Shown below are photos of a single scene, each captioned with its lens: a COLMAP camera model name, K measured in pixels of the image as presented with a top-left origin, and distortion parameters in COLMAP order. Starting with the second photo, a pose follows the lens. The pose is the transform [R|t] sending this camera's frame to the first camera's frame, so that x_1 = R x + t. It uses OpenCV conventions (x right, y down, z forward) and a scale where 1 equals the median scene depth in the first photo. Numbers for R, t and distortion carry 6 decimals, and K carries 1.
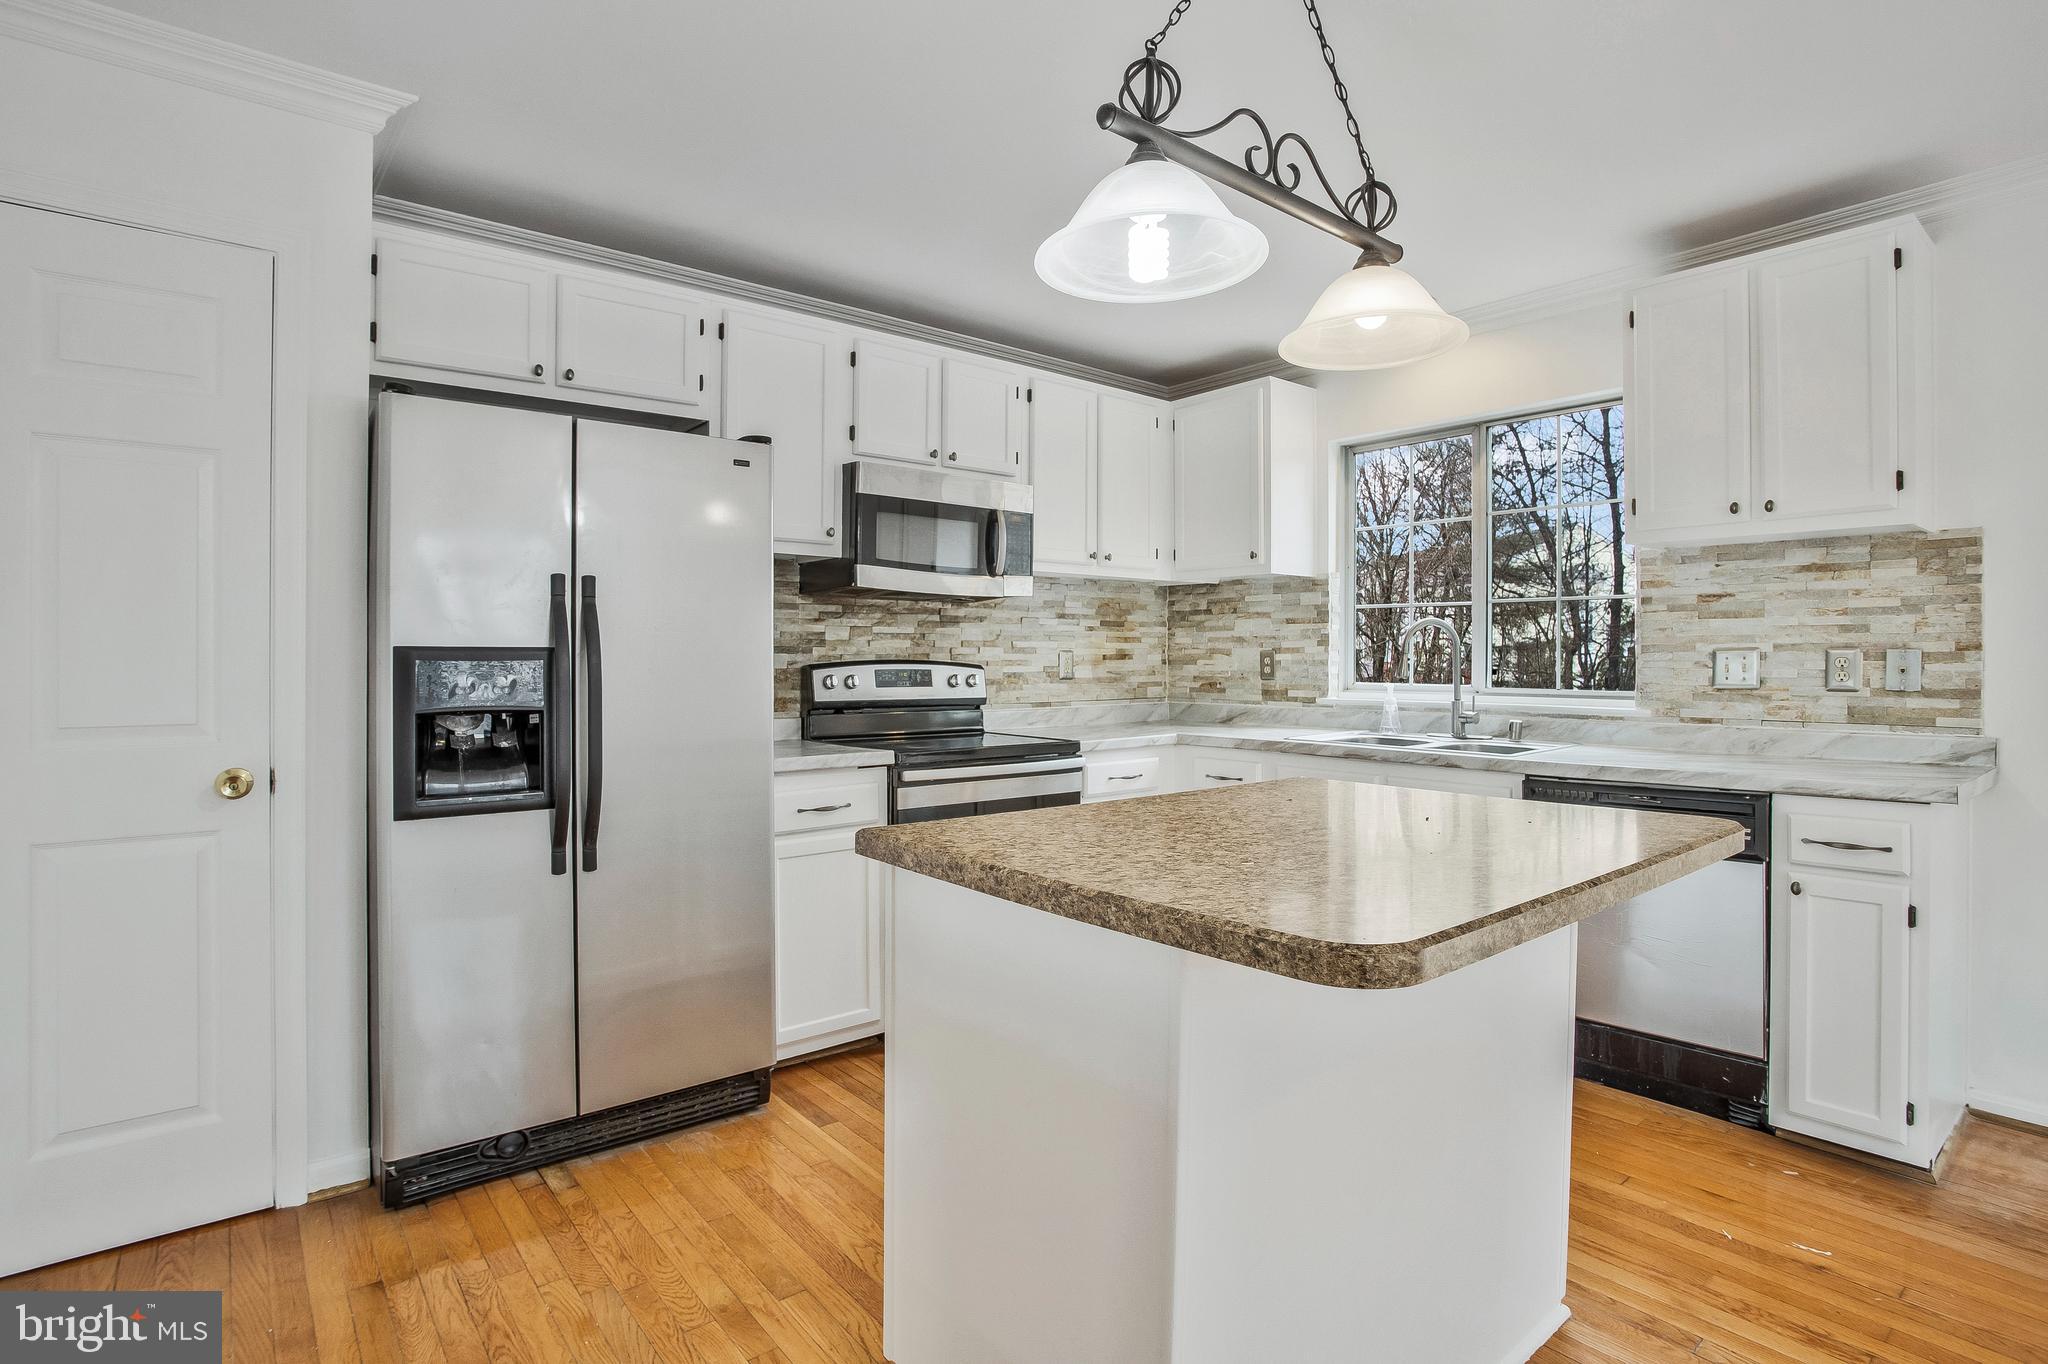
lens RADIAL K [[1015.9, 0, 1088.9], [0, 1015.9, 667.7], [0, 0, 1]] dist [-0.025646, 0.000688]
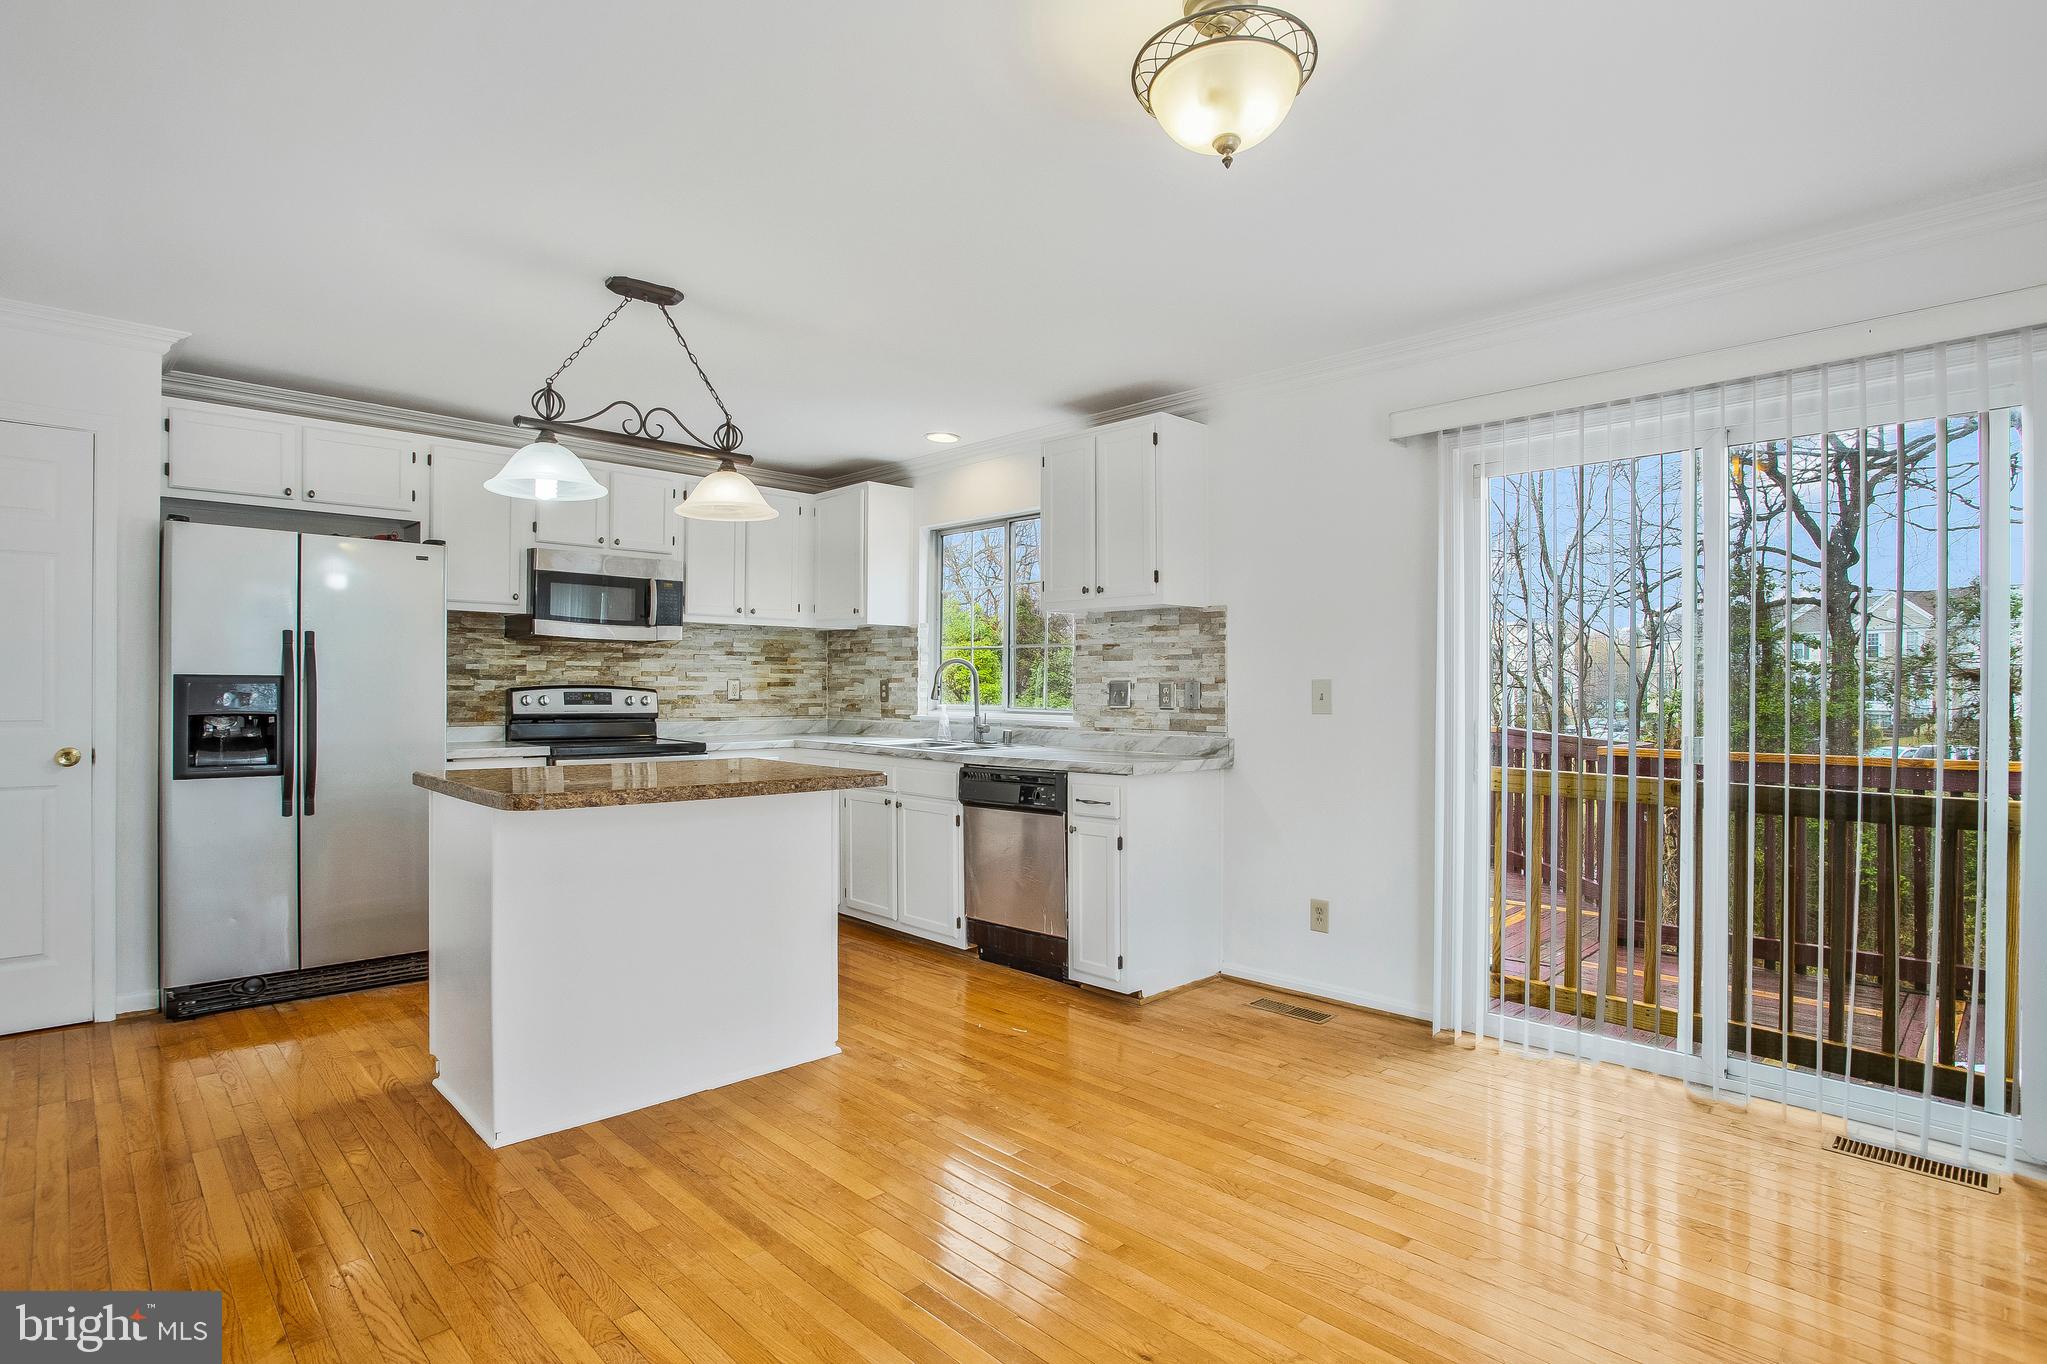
lens RADIAL K [[1019.4, 0, 1038.2], [0, 1019.4, 693.2], [0, 0, 1]] dist [-0.004409, 0.000322]
pose [[0.999026, 0.005865, 0.043731, 0.418055], [-0.005774, 0.999981, -0.002215, 0.003008], [-0.043743, 0.001960, 0.999041, -0.471968]]
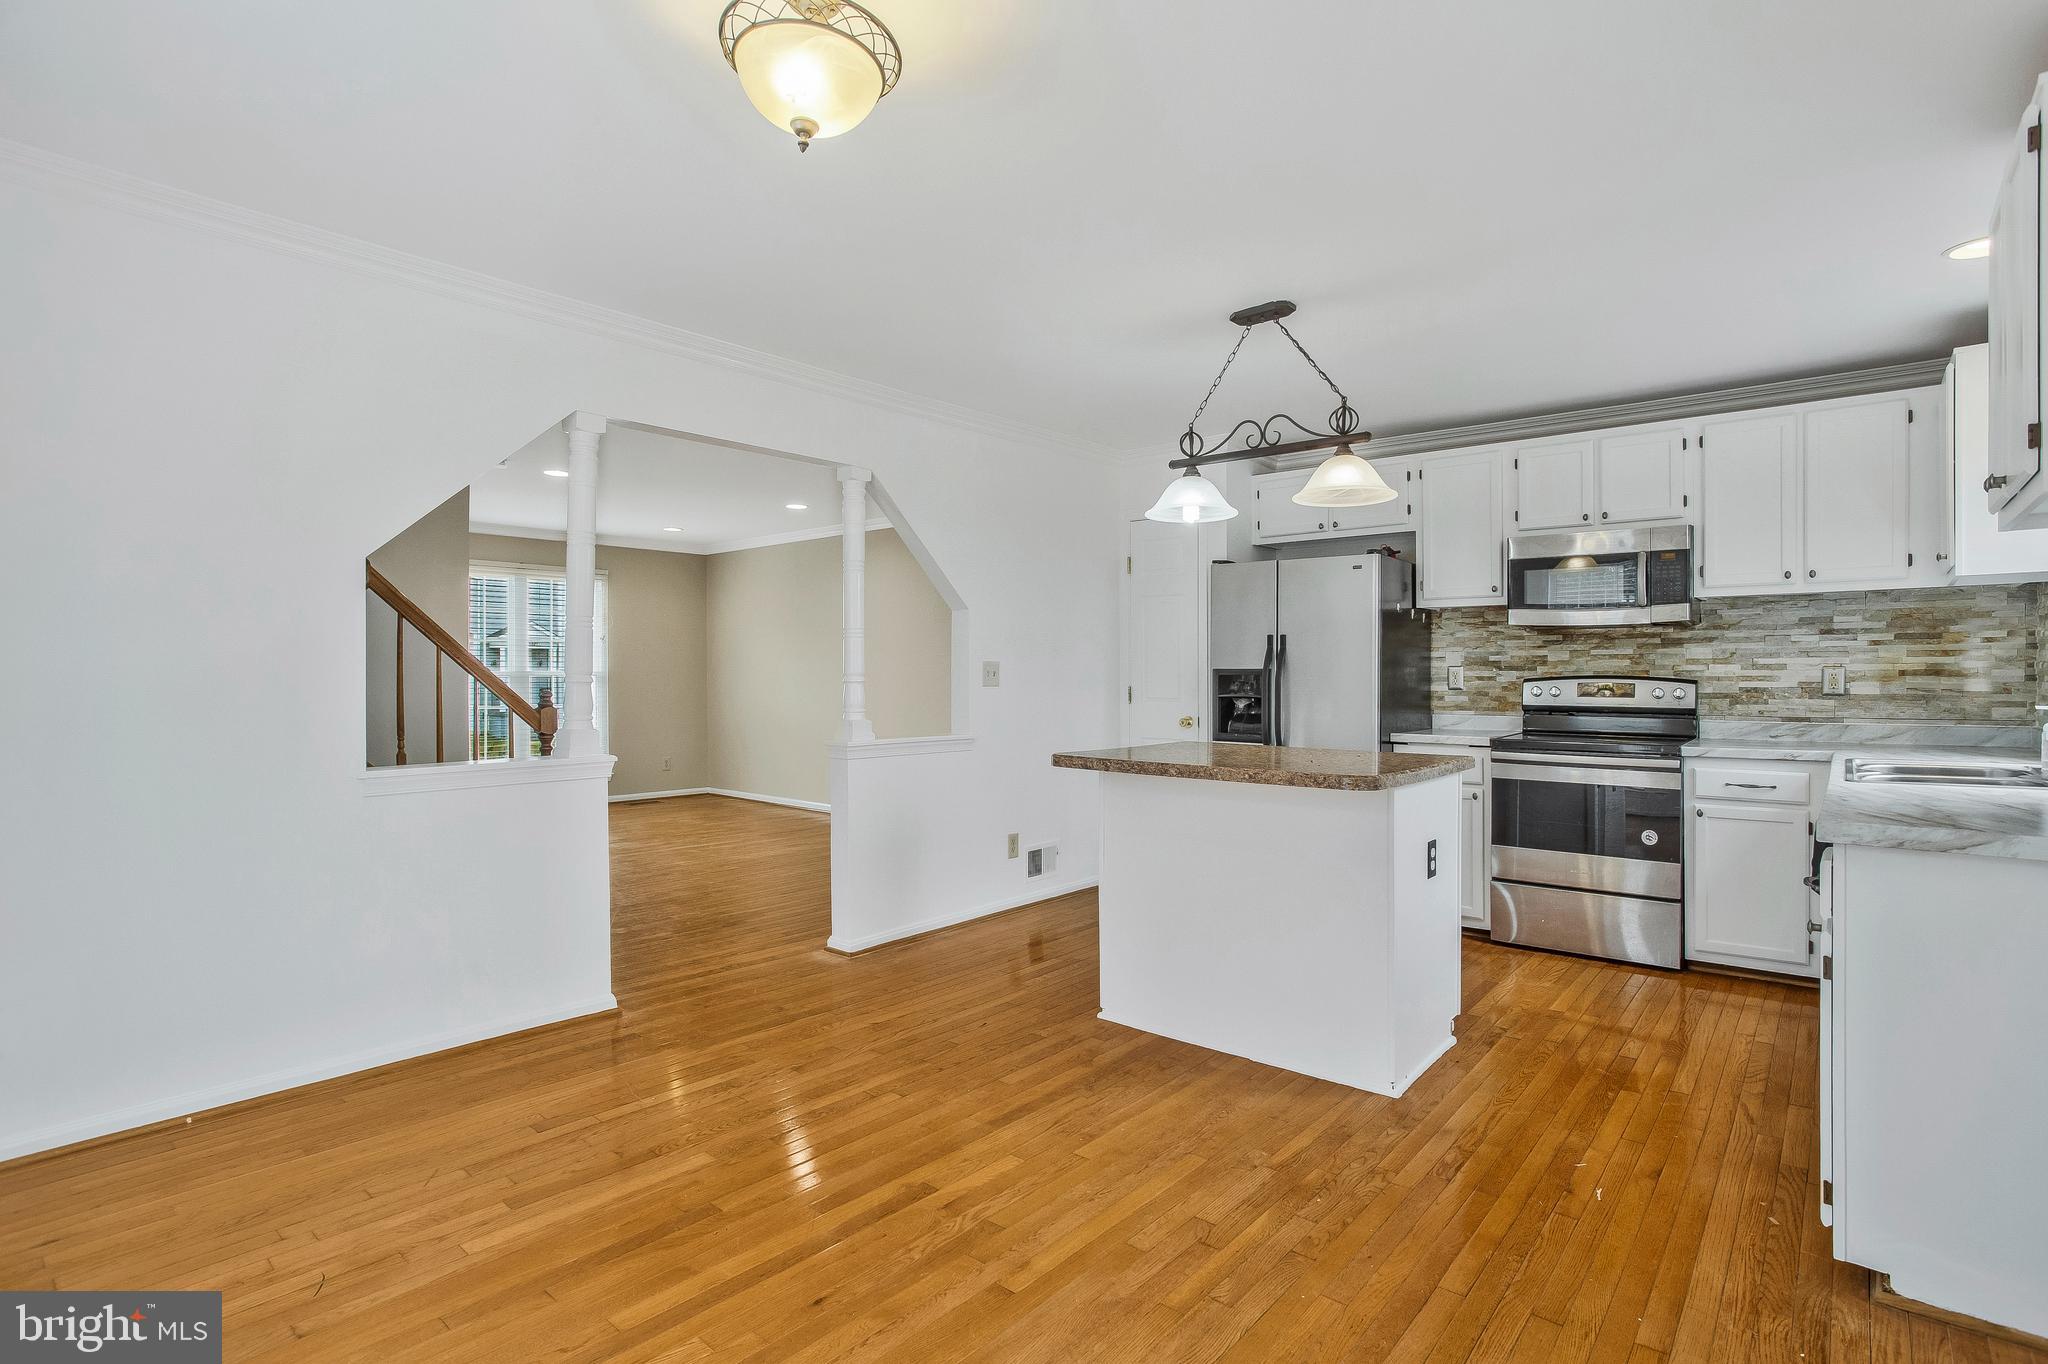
lens RADIAL K [[1019.9, 0, 1038.7], [0, 1019.9, 693.2], [0, 0, 1]] dist [-0.004409, 0.000322]
pose [[0.164060, 0.018024, -0.986286, 1.078530], [-0.008263, 0.999823, 0.016897, -0.001496], [0.986416, 0.005378, 0.164180, 0.099346]]
